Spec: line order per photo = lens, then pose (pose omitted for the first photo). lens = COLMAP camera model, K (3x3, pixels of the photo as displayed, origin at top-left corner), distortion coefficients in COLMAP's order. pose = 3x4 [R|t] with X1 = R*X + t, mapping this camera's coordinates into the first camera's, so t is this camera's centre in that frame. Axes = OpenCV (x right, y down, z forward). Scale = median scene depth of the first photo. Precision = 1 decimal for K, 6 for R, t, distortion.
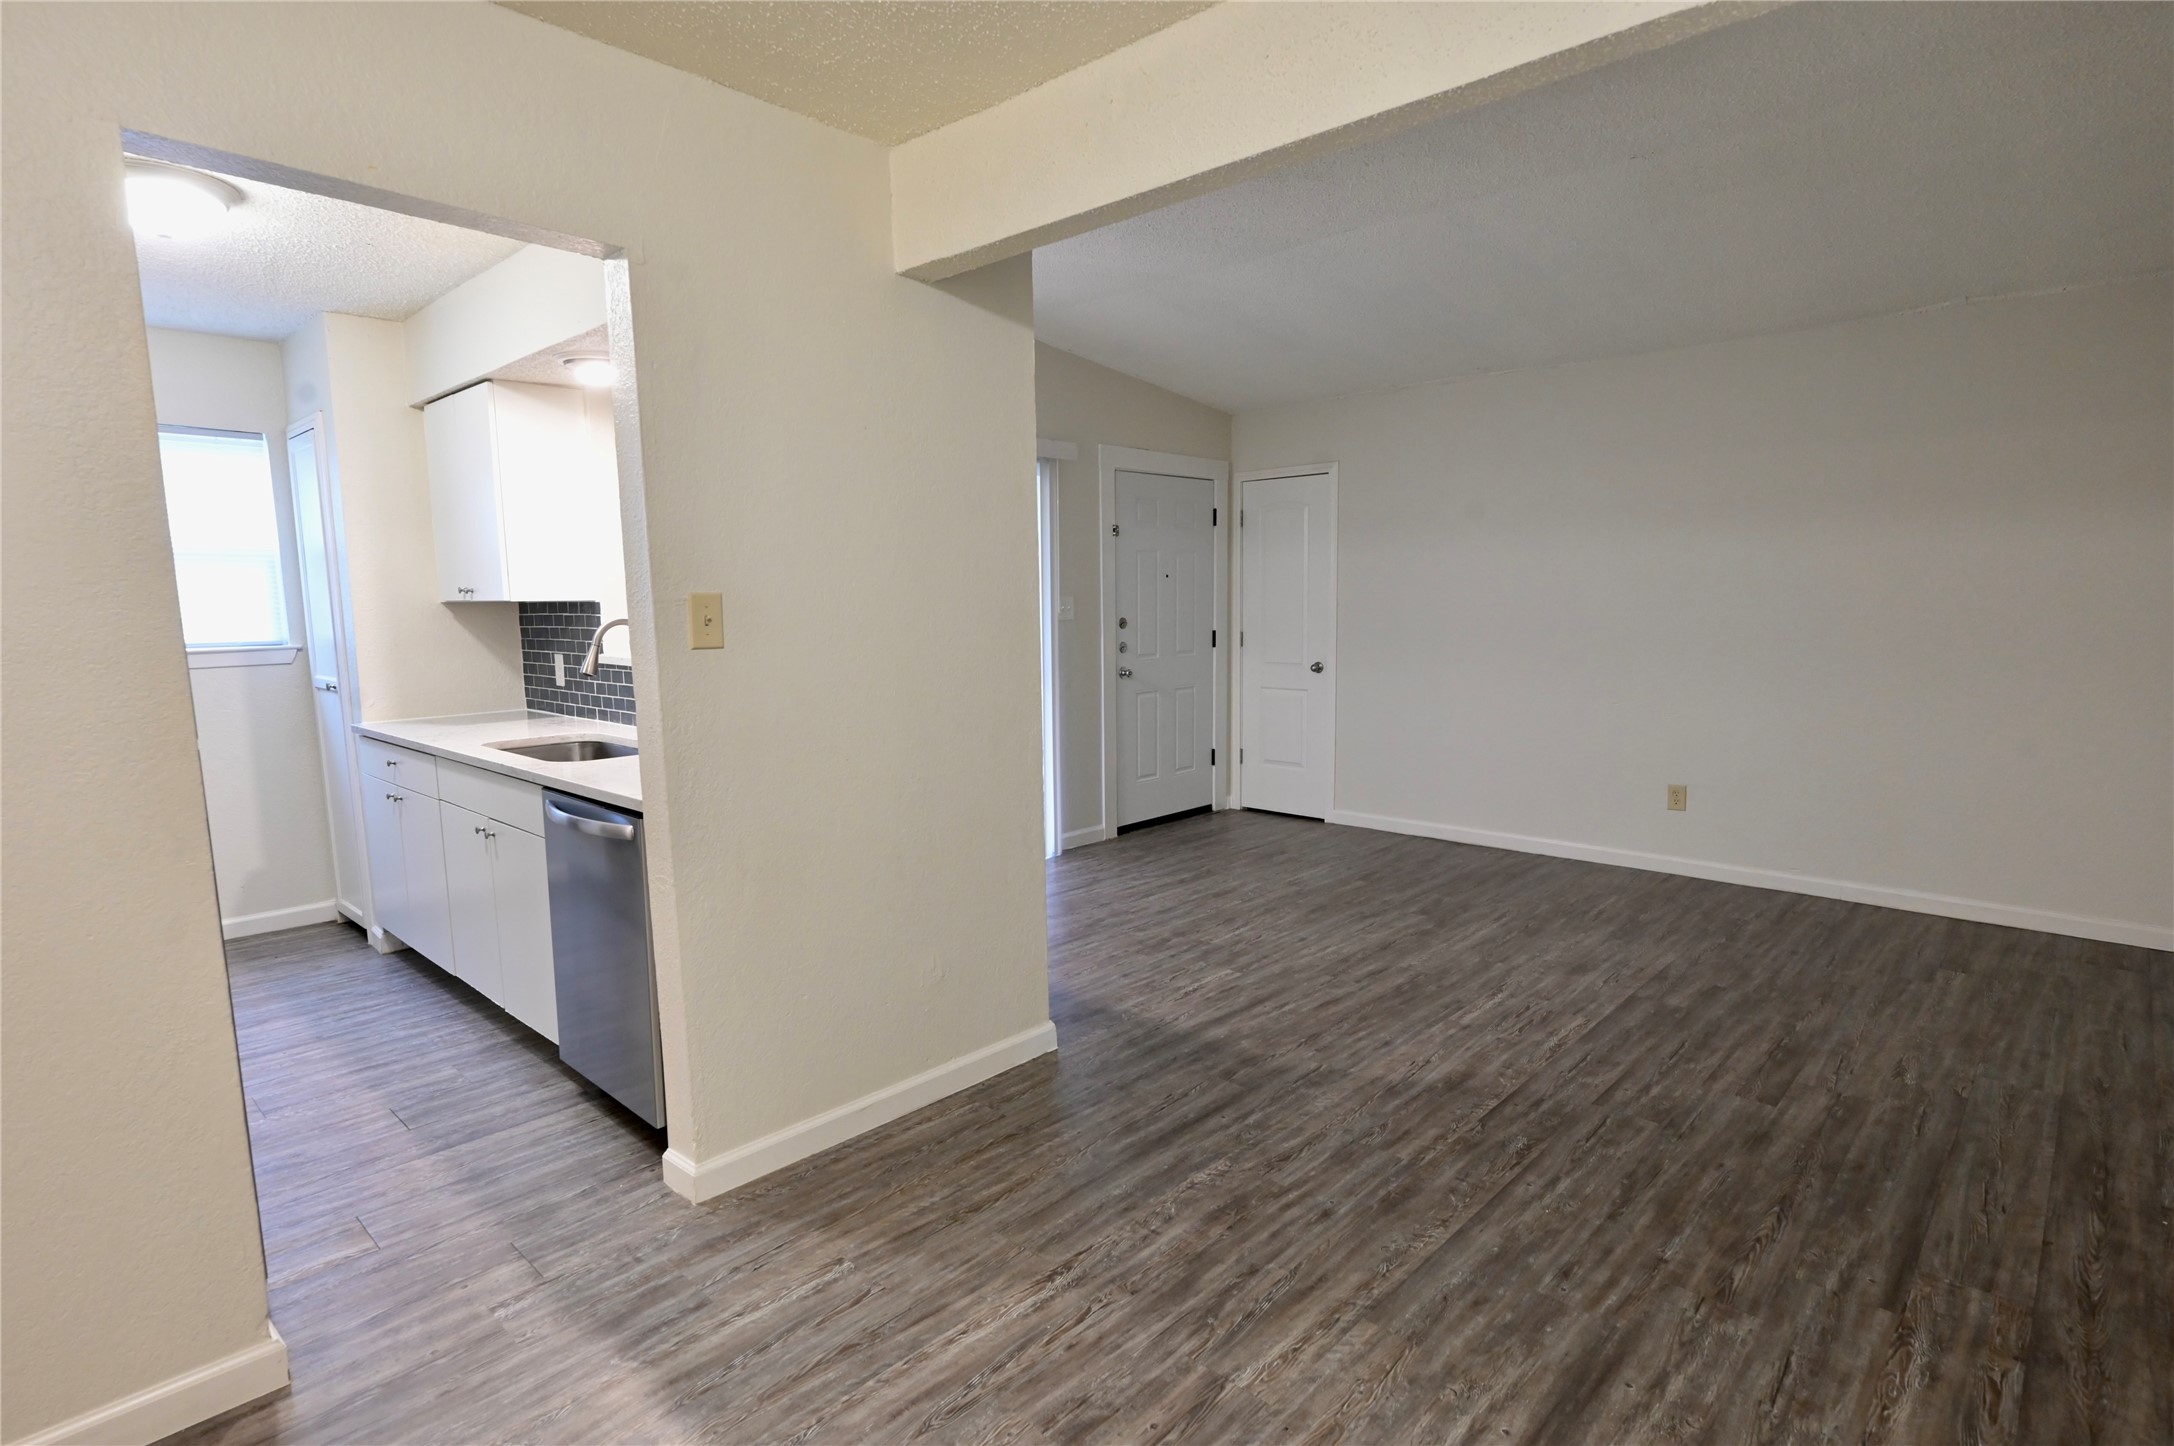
lens RADIAL K [[1100.1, 0, 1086.4], [0, 1100.1, 744.8], [0, 0, 1]] dist [0.002013, -0.000358]
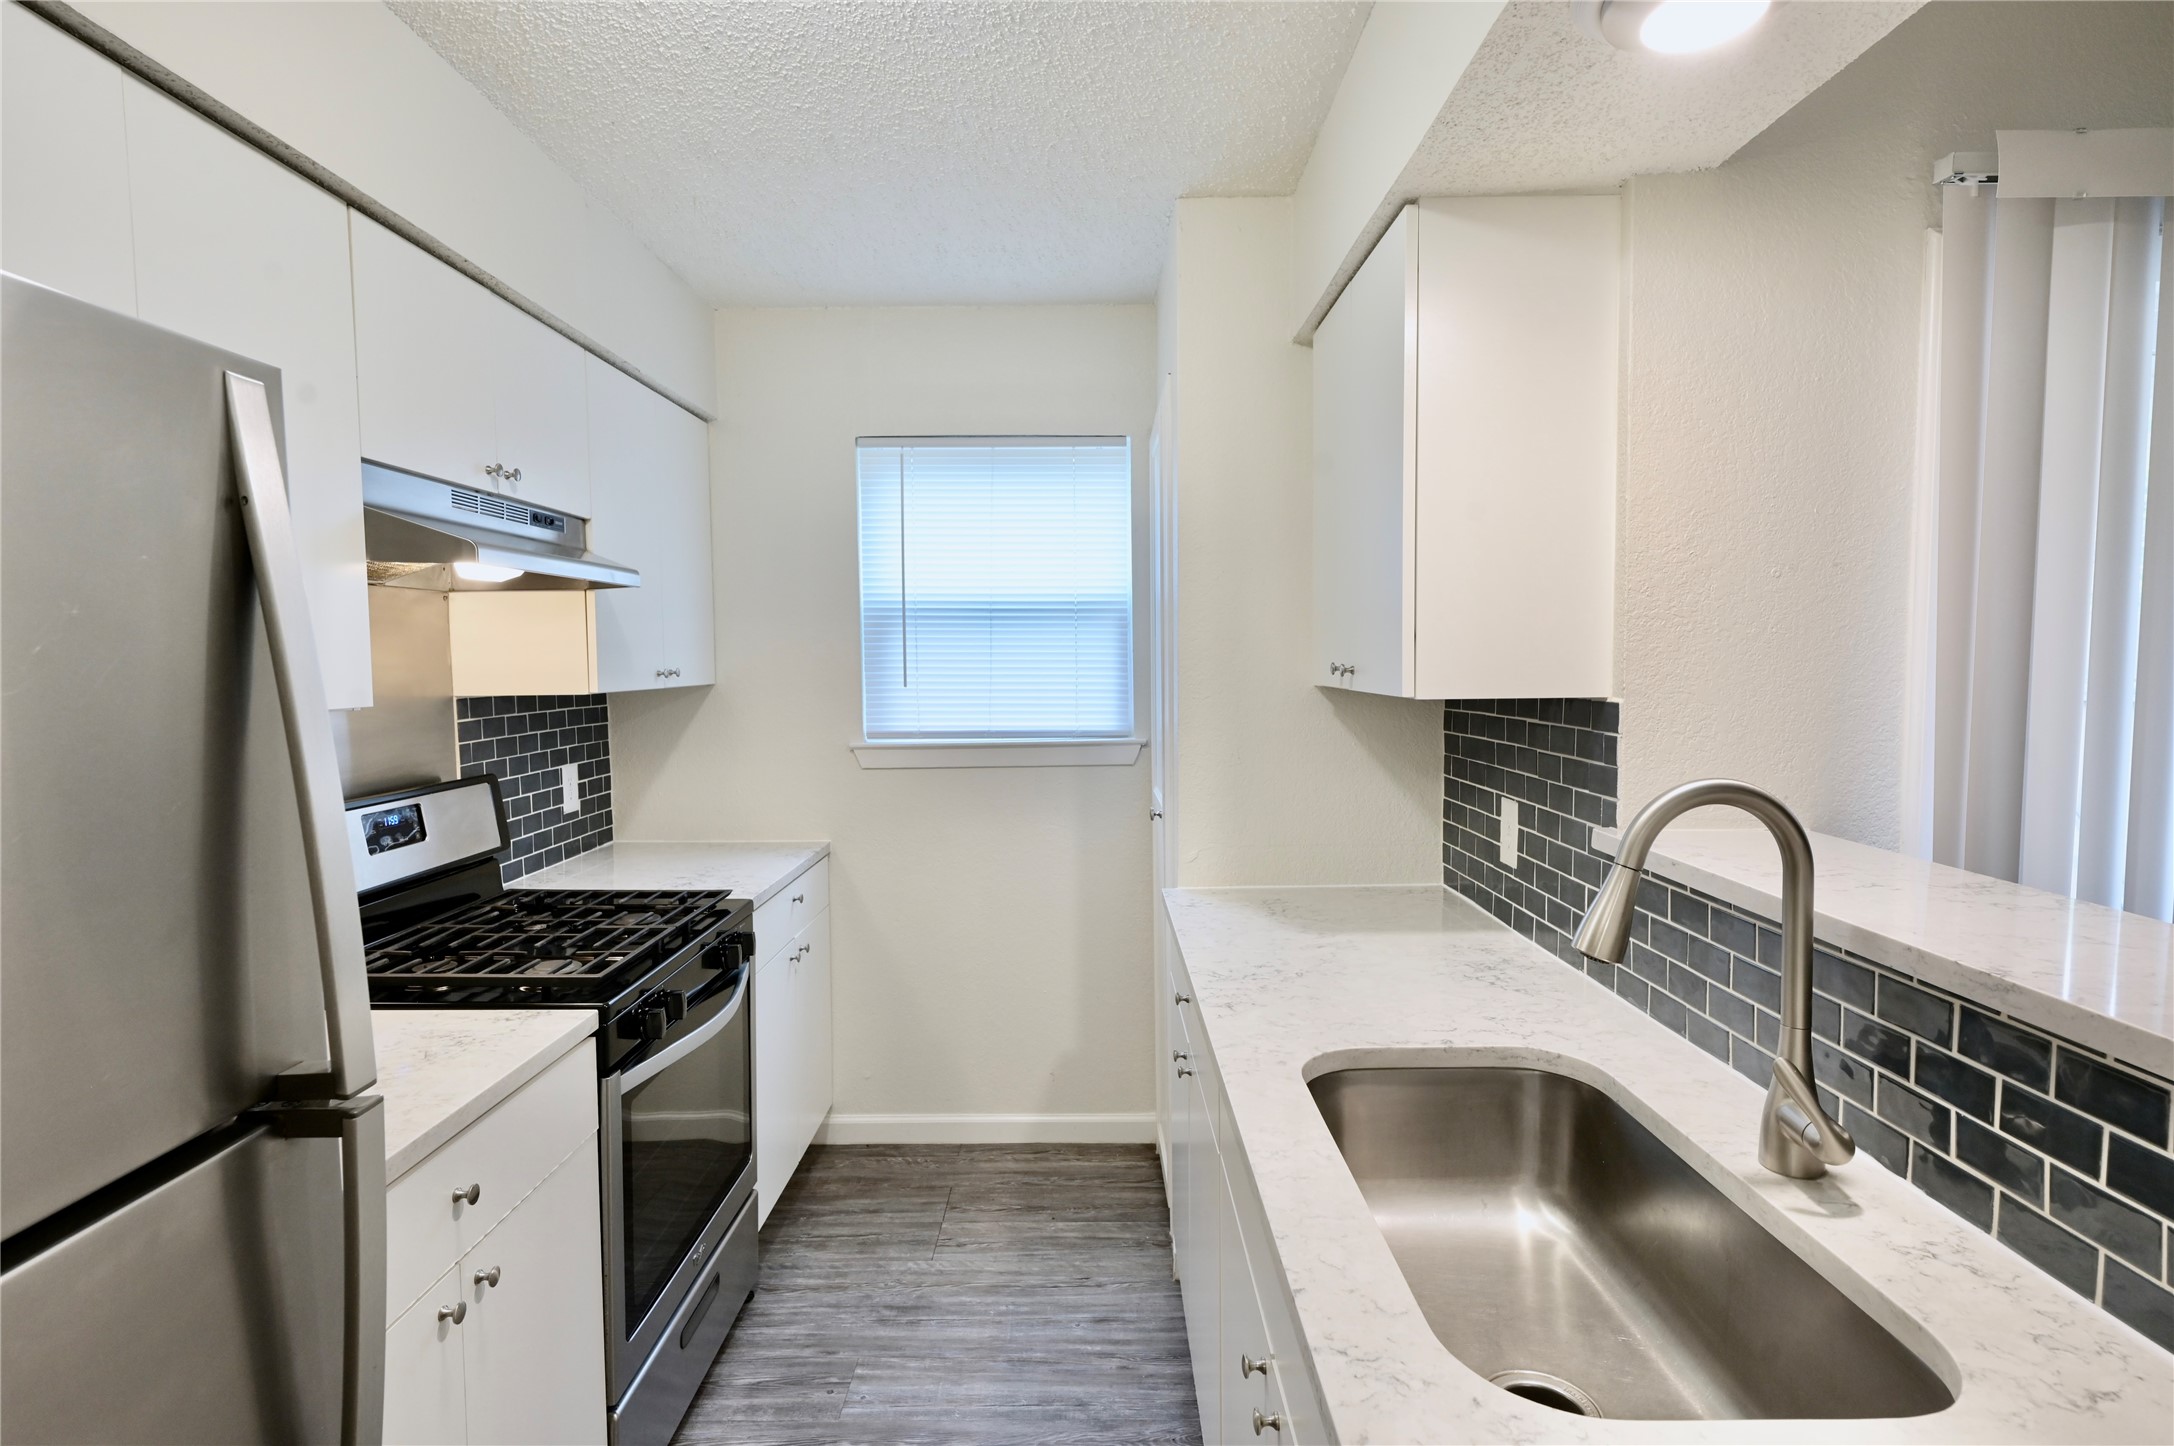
lens RADIAL K [[1100.1, 0, 1089.8], [0, 1100.1, 722.9], [0, 0, 1]] dist [0.002013, -0.000358]
pose [[0.688113, 0.049781, -0.723894, -0.387864], [-0.094784, 0.995262, -0.021657, -0.130882], [0.719386, 0.083516, 0.689571, 0.797876]]
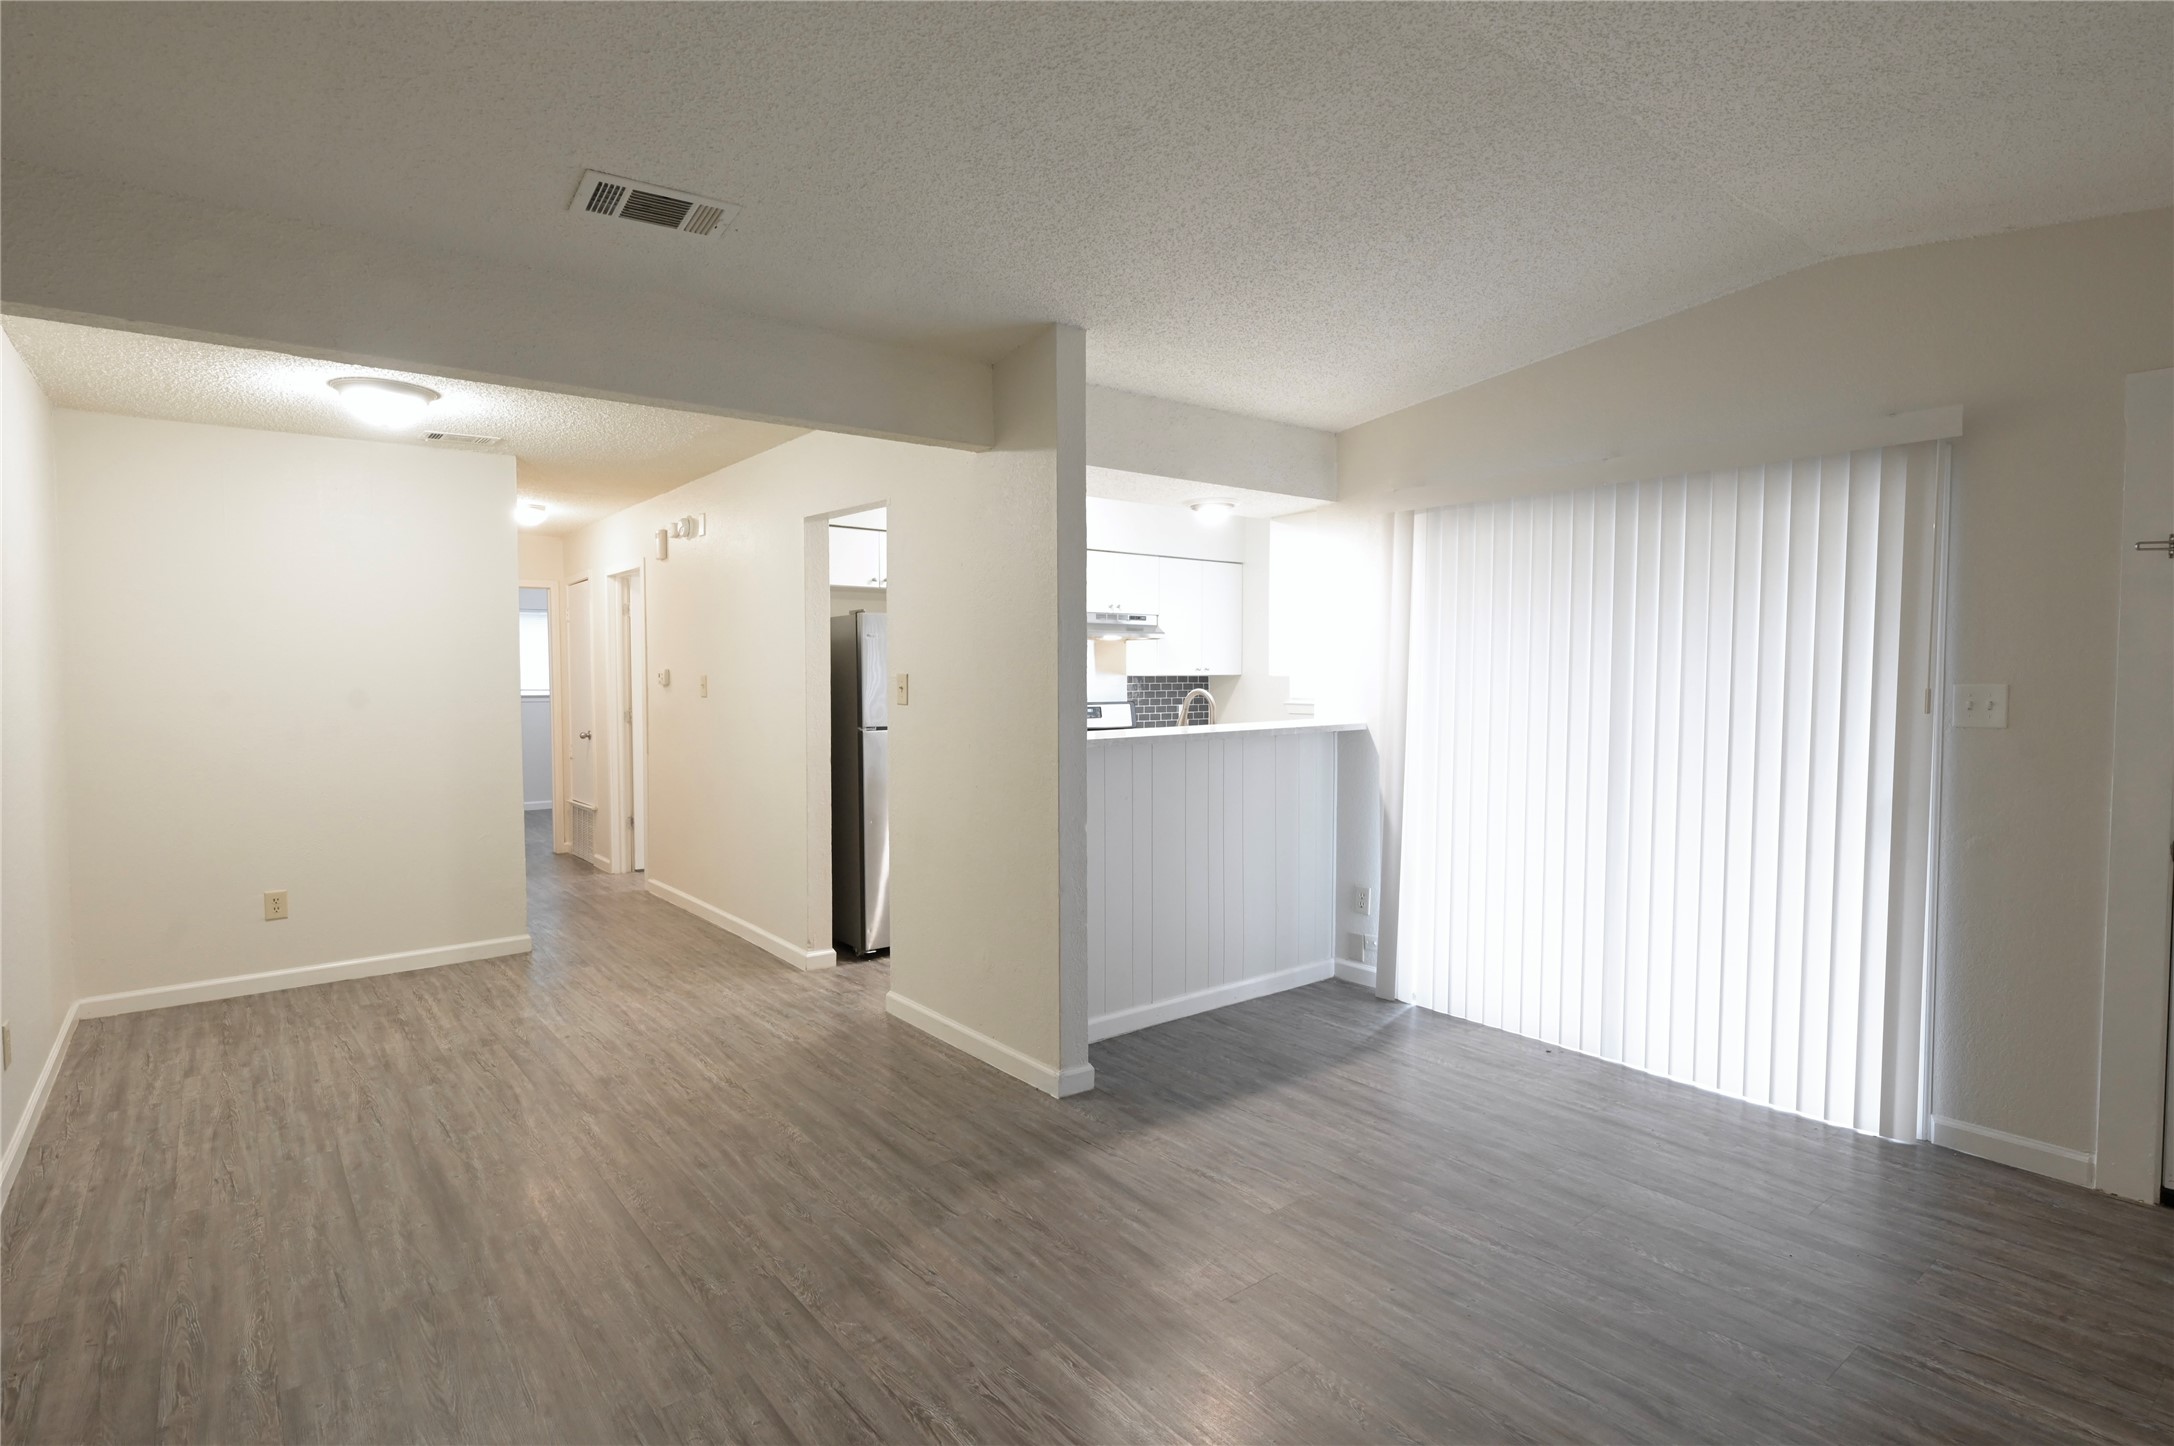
lens RADIAL K [[1100.1, 0, 1084.5], [0, 1100.1, 724.5], [0, 0, 1]] dist [0.002013, -0.000358]
pose [[-0.147731, 0.060082, -0.987201, 1.159221], [-0.132234, 0.987991, 0.079919, -0.199685], [0.980148, 0.142348, -0.138012, 1.292965]]
